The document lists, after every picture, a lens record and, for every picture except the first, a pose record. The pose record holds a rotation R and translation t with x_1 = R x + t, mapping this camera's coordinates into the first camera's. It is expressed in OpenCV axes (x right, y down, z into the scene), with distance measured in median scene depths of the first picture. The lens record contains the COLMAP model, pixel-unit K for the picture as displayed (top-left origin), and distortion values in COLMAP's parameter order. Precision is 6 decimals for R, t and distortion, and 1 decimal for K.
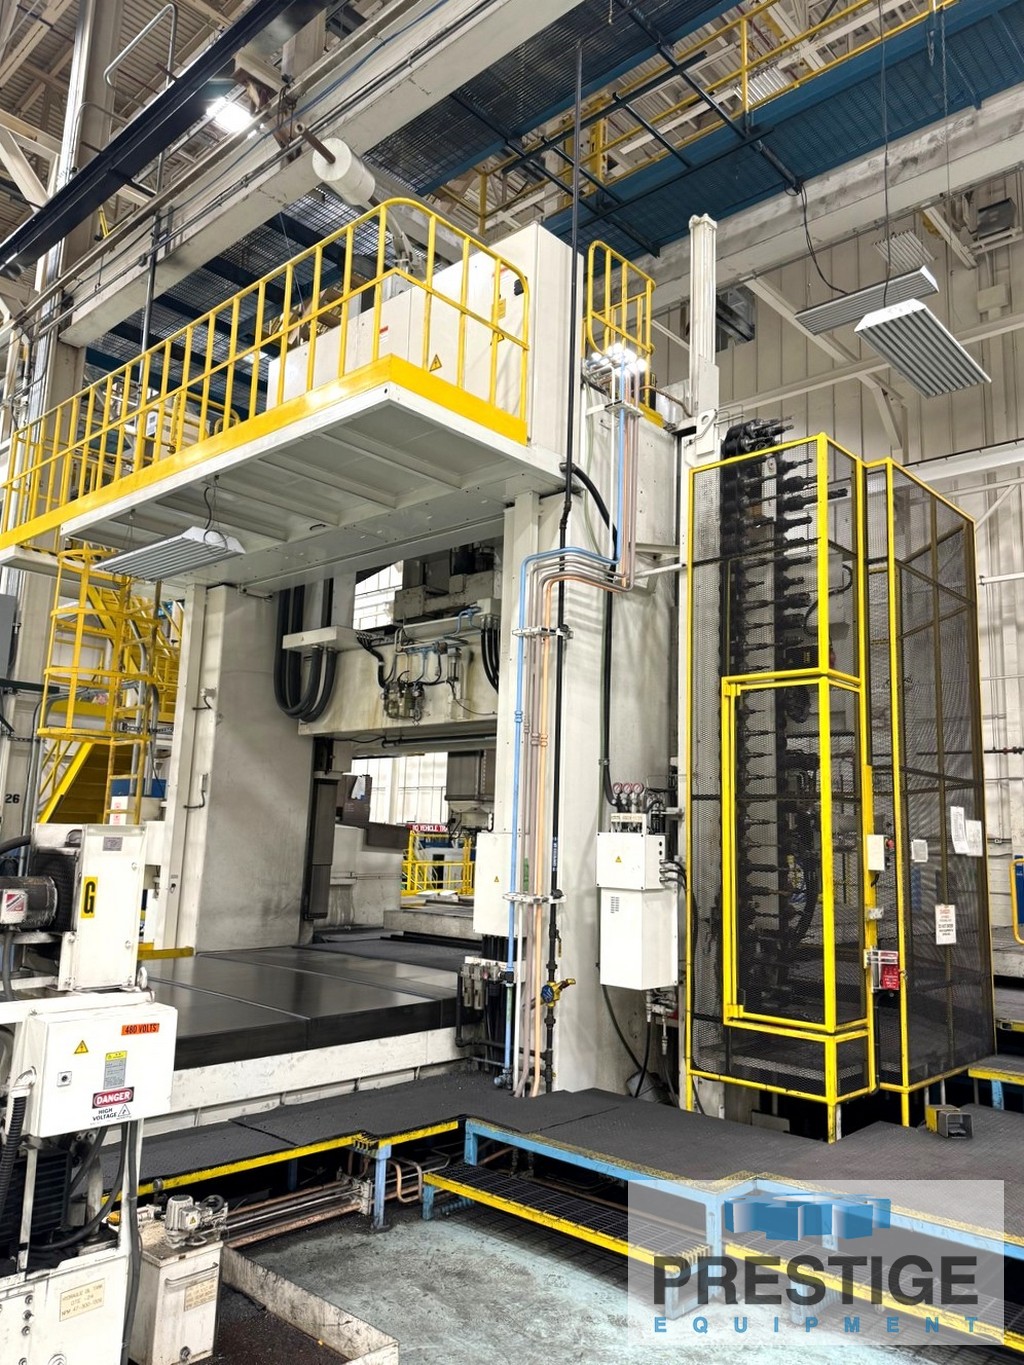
lens RADIAL K [[988.6, 0, 512.0], [0, 988.6, 682.5], [0, 0, 1]] dist [0.160627, -0.311096]
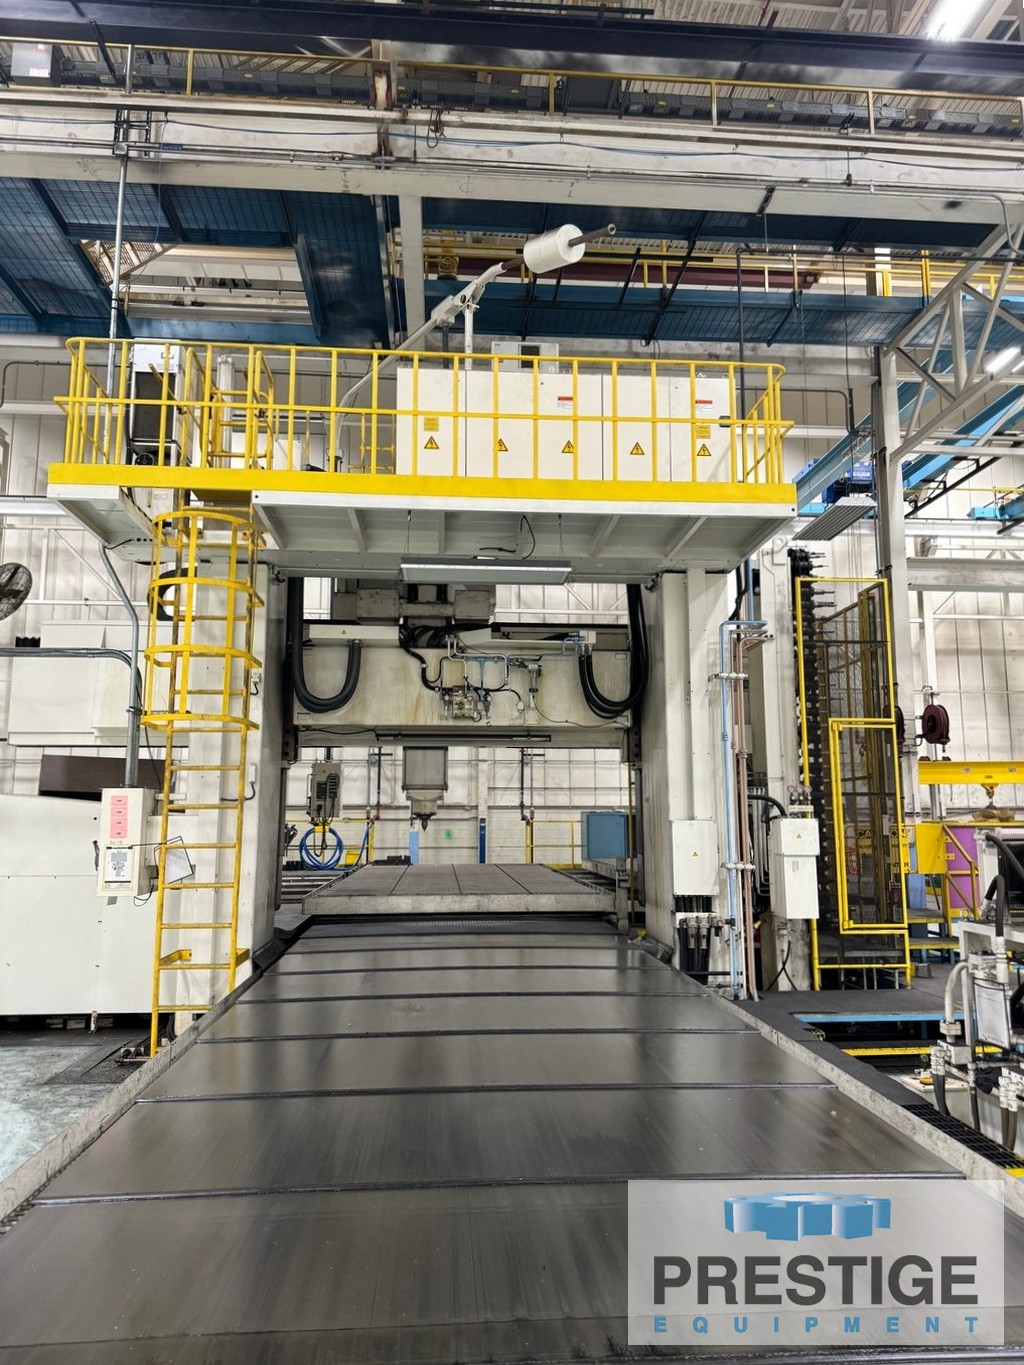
lens RADIAL K [[988.6, 0, 512.0], [0, 988.6, 682.5], [0, 0, 1]] dist [0.160627, -0.311096]
pose [[0.677081, 0.068192, 0.732742, -1.190134], [-0.093035, 0.995640, -0.006690, -0.003460], [-0.730004, -0.063641, 0.680474, 0.266736]]
